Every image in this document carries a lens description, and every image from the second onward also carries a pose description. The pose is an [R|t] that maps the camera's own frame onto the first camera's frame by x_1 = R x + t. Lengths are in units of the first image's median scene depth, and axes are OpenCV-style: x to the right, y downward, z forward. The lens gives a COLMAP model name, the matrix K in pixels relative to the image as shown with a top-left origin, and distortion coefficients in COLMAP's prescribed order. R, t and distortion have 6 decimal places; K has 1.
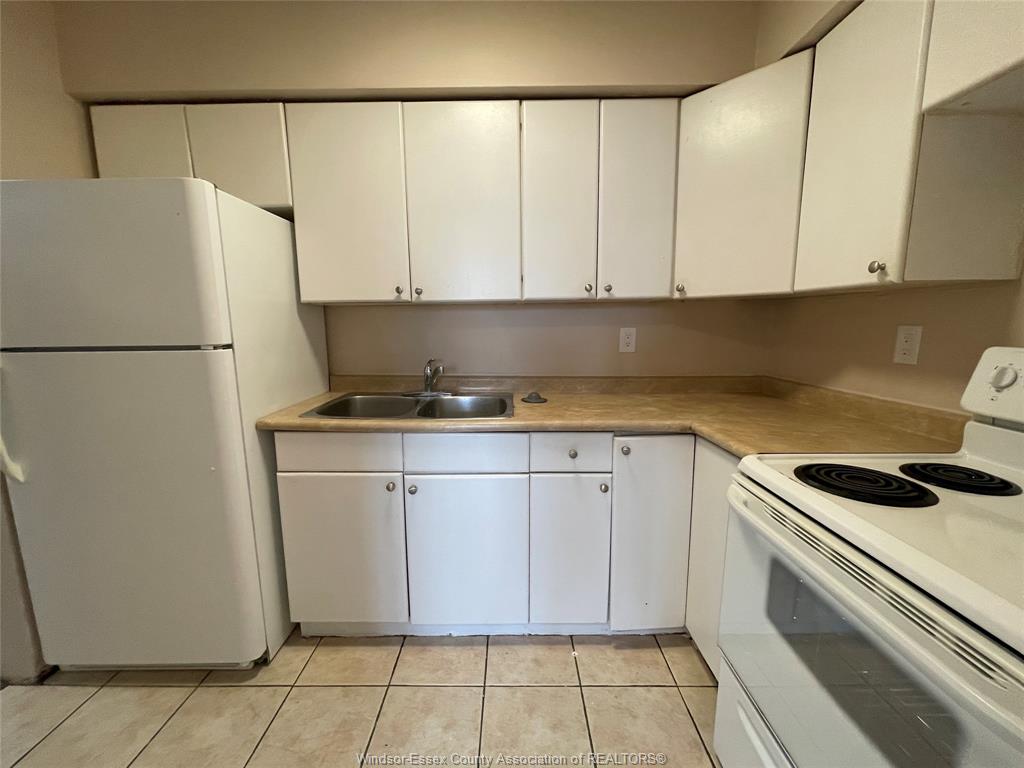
lens RADIAL K [[410.7, 0, 507.1], [0, 410.7, 385.5], [0, 0, 1]] dist [-0.001634, -0.000294]
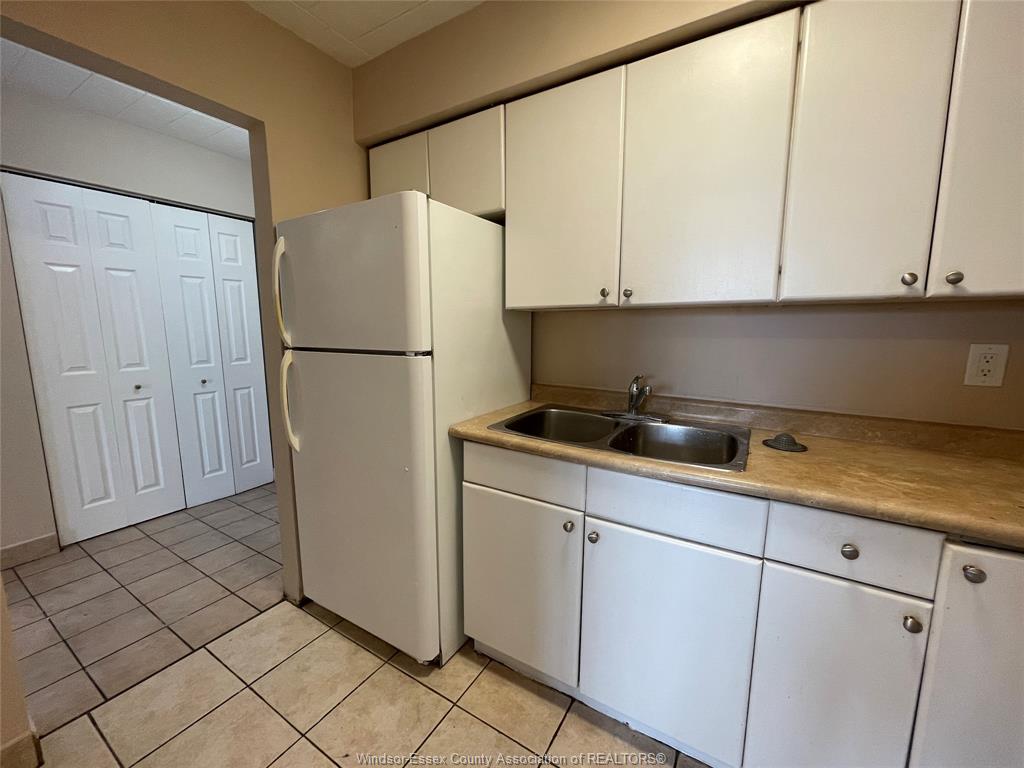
lens RADIAL K [[410.7, 0, 507.1], [0, 410.7, 385.5], [0, 0, 1]] dist [-0.001634, -0.000294]
pose [[0.853180, 0.084150, -0.514784, 0.017850], [-0.087366, 0.996013, 0.018019, -0.042741], [0.514248, 0.029601, 0.857131, 0.191874]]
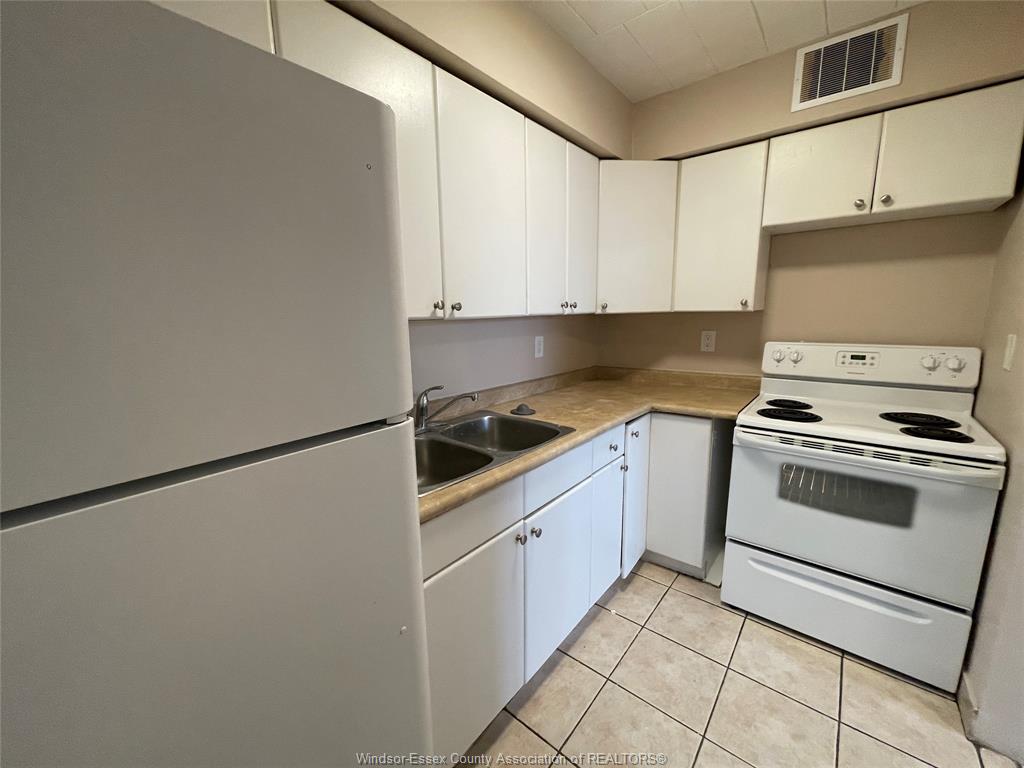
lens RADIAL K [[410.7, 0, 507.1], [0, 410.7, 385.5], [0, 0, 1]] dist [-0.001634, -0.000294]
pose [[0.634850, -0.138203, 0.760174, -0.850732], [0.129039, 0.989019, 0.072043, -0.126940], [-0.761784, 0.052356, 0.645713, 0.425928]]
